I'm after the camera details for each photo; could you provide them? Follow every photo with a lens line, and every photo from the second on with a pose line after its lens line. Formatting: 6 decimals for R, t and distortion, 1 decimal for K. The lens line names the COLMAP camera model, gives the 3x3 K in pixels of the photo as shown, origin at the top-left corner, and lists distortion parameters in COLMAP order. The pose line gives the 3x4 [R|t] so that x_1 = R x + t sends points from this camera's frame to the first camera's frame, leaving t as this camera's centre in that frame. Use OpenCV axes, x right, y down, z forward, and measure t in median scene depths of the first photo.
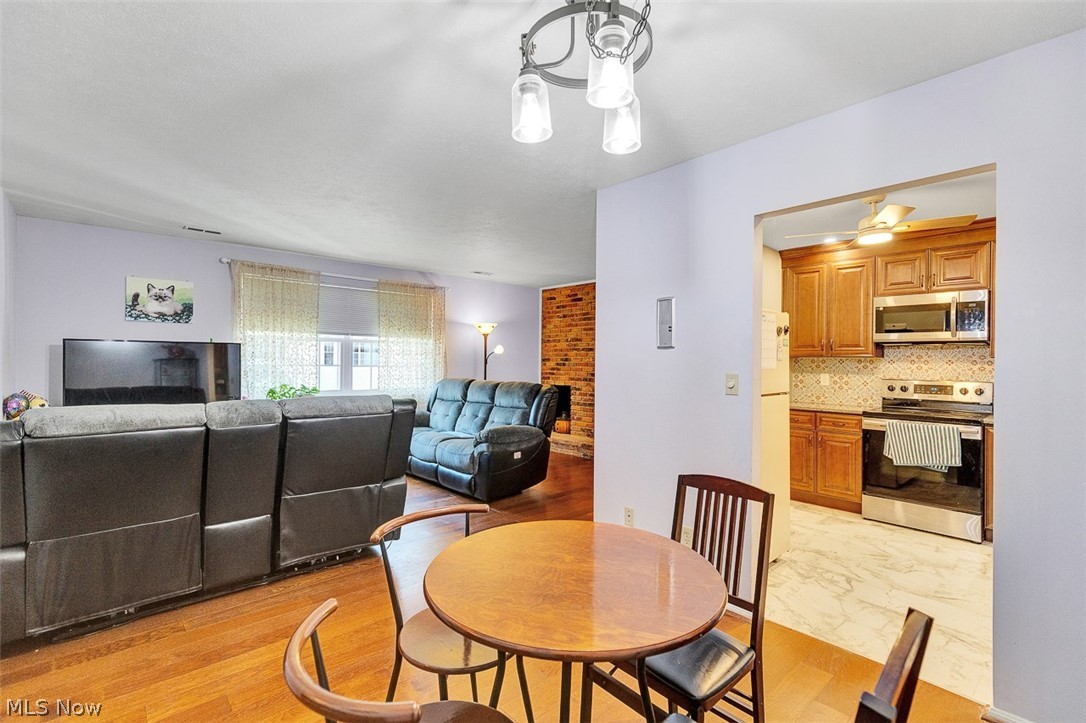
lens RADIAL K [[492.6, 0, 543.1], [0, 492.6, 360.0], [0, 0, 1]] dist [0.003291, 0.000431]
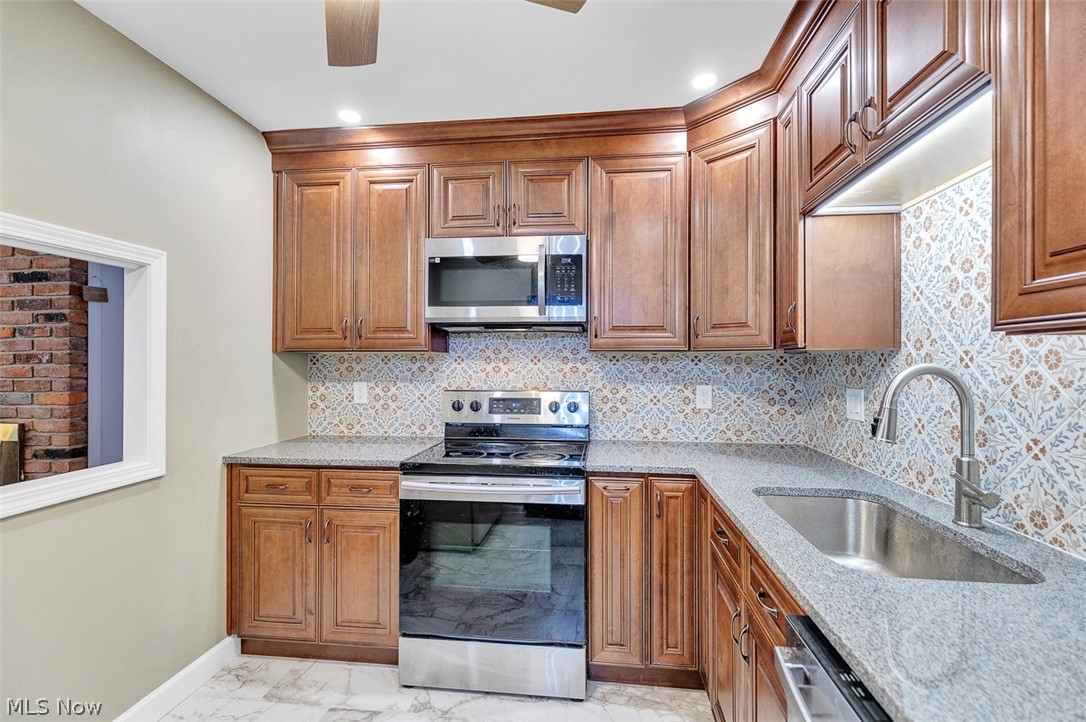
lens RADIAL K [[492.6, 0, 543.1], [0, 492.6, 359.5], [0, 0, 1]] dist [0.003291, 0.000431]
pose [[0.750761, -0.003941, 0.660562, 0.377644], [0.006522, 0.999978, -0.001446, 0.004578], [-0.660542, 0.005394, 0.750770, 0.473464]]
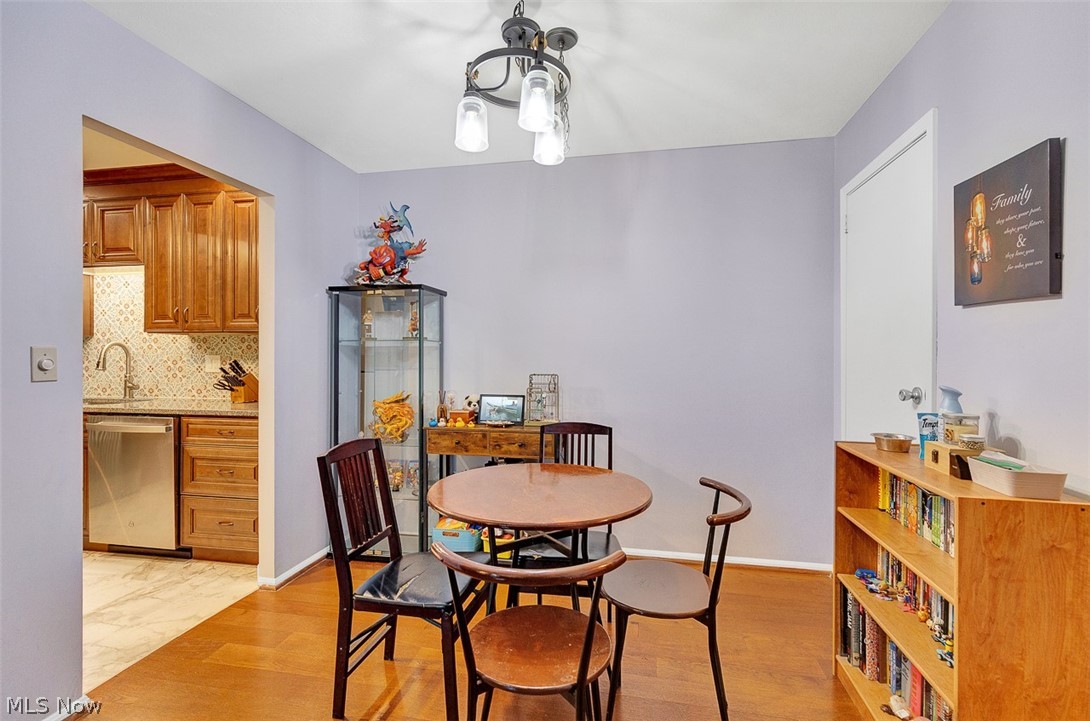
lens RADIAL K [[489.5, 0, 548.2], [0, 489.5, 360.0], [0, 0, 1]] dist [0.003360, -0.000310]
pose [[-0.610940, -0.017483, 0.791484, -0.269282], [-0.007485, 0.999839, 0.016308, 0.018446], [-0.791641, 0.004039, -0.610973, 0.472079]]
